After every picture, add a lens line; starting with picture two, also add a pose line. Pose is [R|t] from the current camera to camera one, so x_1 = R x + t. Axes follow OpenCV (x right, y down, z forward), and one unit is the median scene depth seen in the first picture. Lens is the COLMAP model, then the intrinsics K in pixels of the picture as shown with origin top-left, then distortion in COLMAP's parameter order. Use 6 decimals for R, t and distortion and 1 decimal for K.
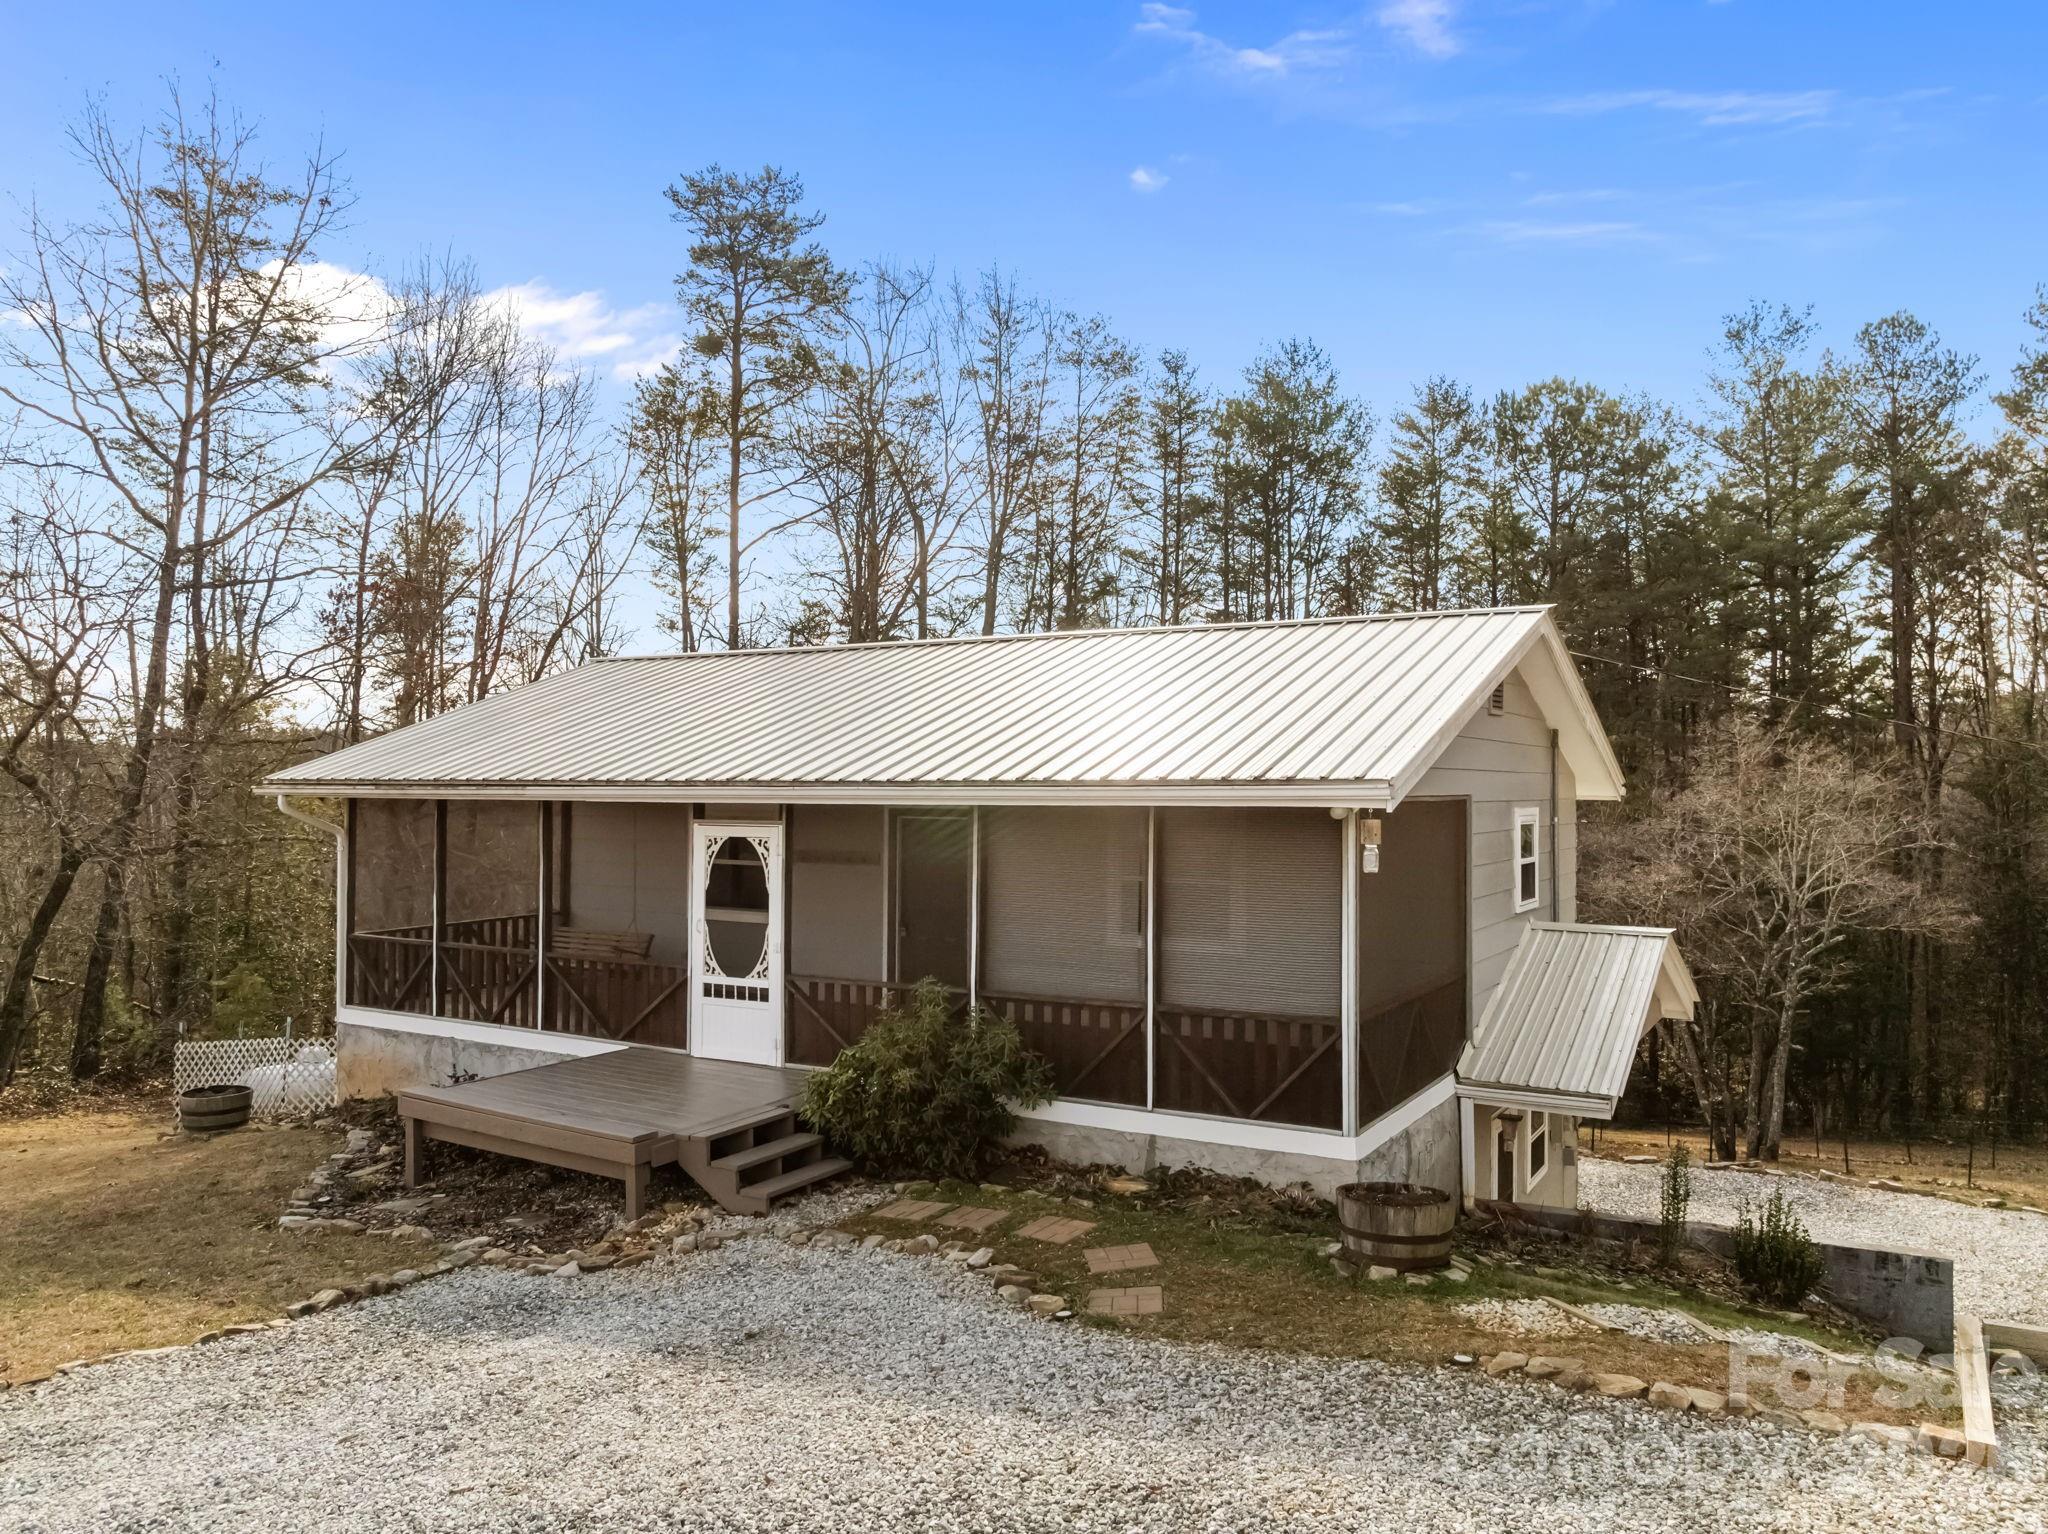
lens RADIAL K [[1514.9, 0, 1015.5], [0, 1514.9, 768.5], [0, 0, 1]] dist [-0.039016, -0.004996]
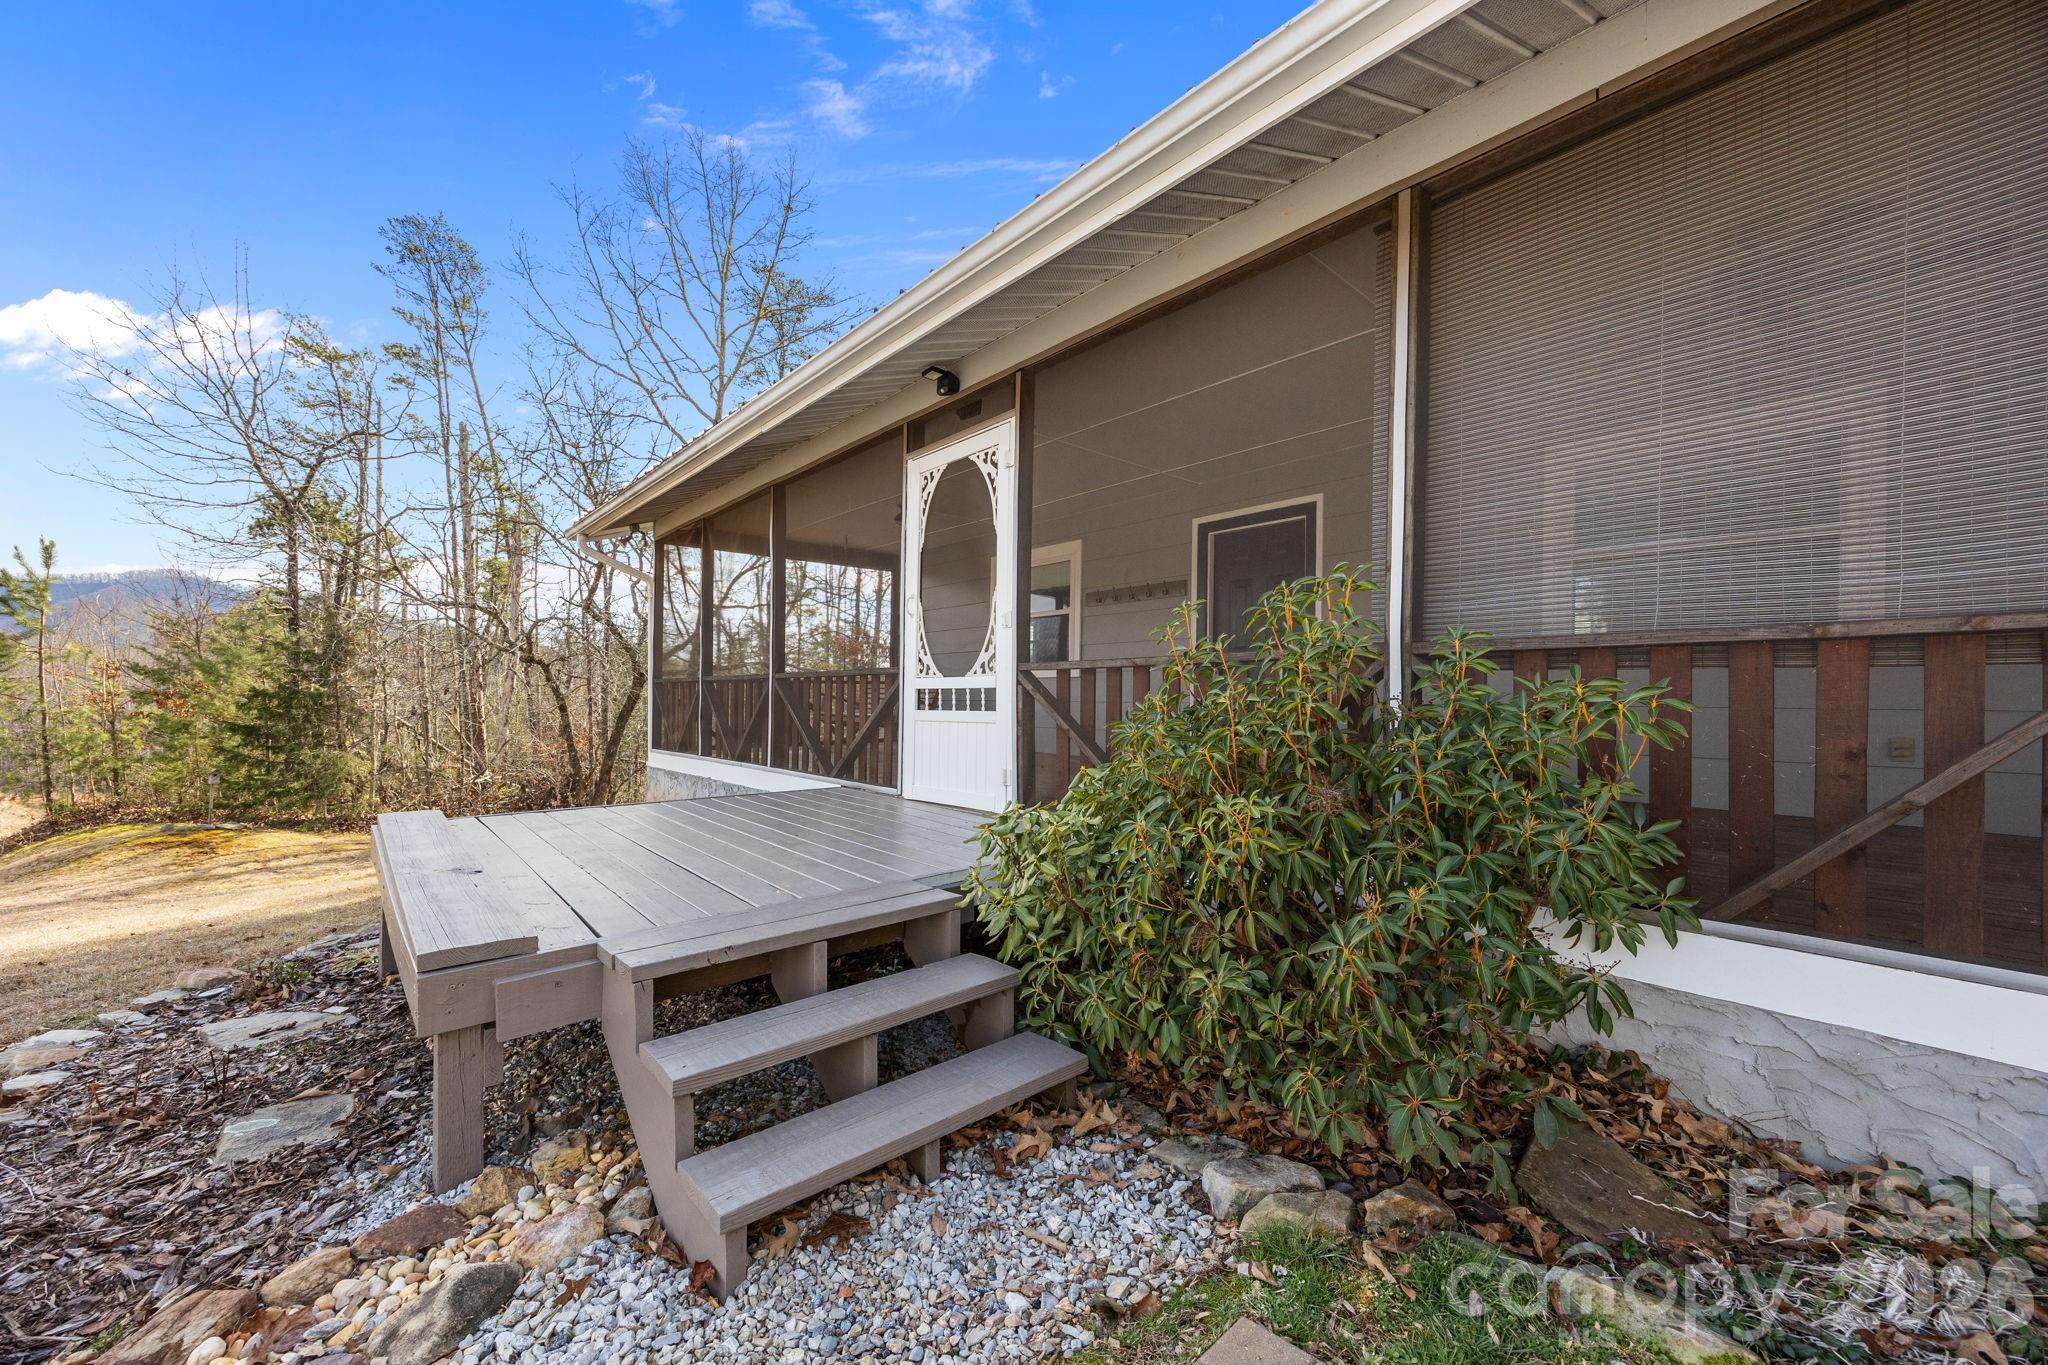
lens RADIAL K [[776.7, 0, 1031.1], [0, 776.7, 694.2], [0, 0, 1]] dist [-0.000542, -0.000078]
pose [[0.955023, 0.001261, -0.296529, -0.055311], [-0.003008, 0.999981, -0.005436, 0.148579], [0.296516, 0.006083, 0.955008, 0.696912]]
